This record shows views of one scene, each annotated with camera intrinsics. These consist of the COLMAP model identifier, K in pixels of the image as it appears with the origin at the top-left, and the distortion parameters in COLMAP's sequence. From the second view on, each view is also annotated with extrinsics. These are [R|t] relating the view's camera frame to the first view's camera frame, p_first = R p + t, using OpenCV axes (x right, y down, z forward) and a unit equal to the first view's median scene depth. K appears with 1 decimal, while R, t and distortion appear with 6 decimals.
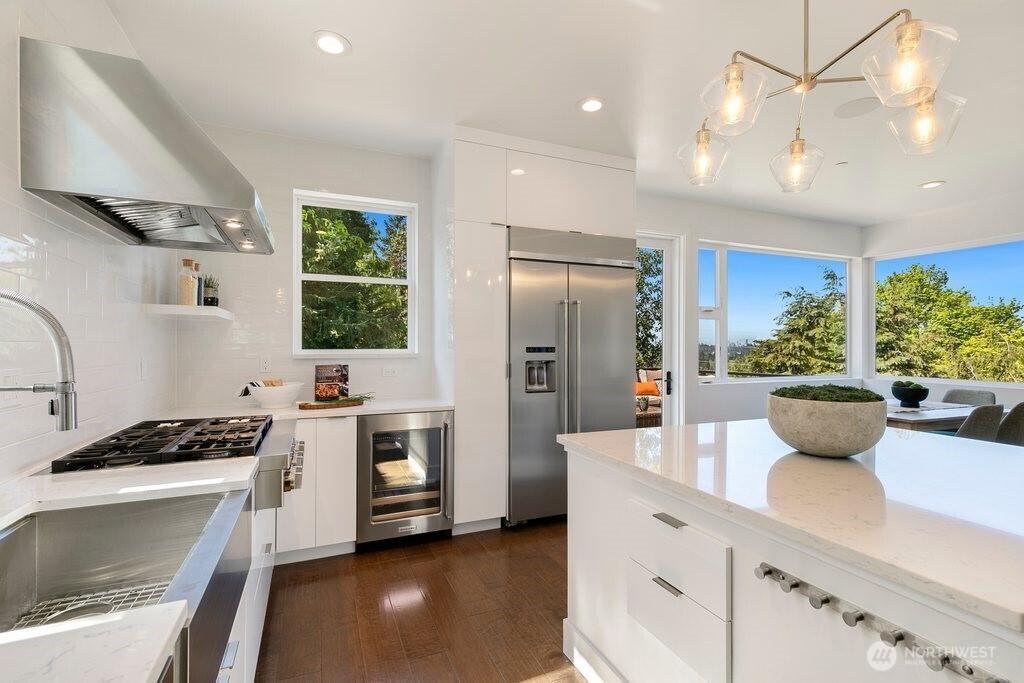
lens RADIAL K [[462.6, 0, 512.0], [0, 462.6, 341.5], [0, 0, 1]] dist [0.003013, 0.000484]
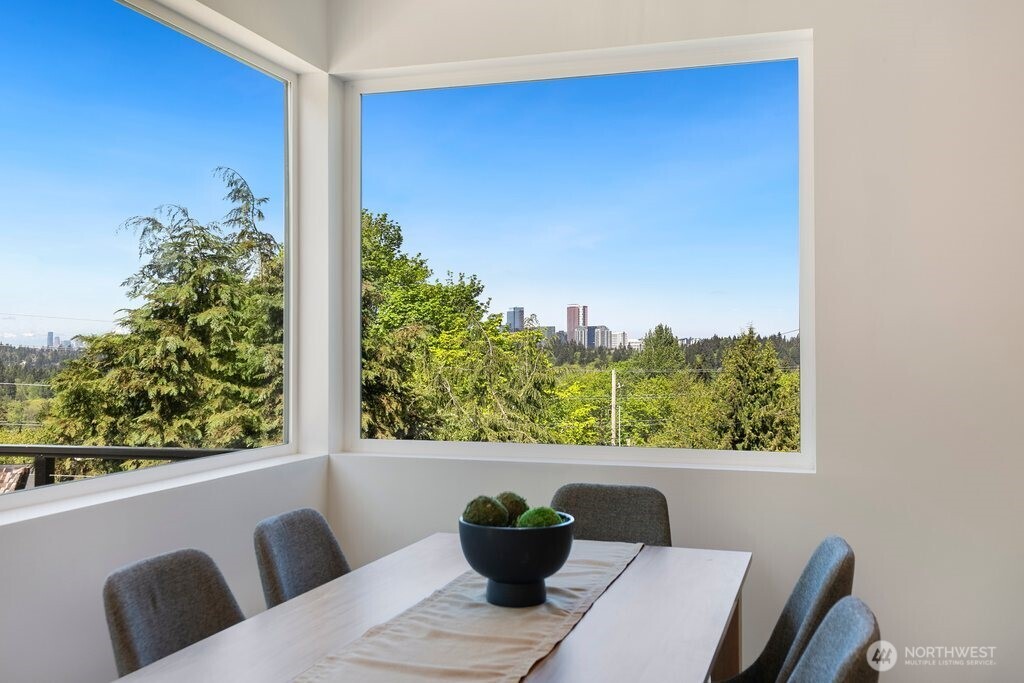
lens RADIAL K [[1003.0, 0, 513.0], [0, 1003.0, 336.5], [0, 0, 1]] dist [0.014640, 0.007690]
pose [[0.646854, 0.004759, 0.762599, 0.123654], [-0.003281, 0.999989, -0.003458, 0.000394], [-0.762607, -0.000265, 0.646862, 0.181007]]
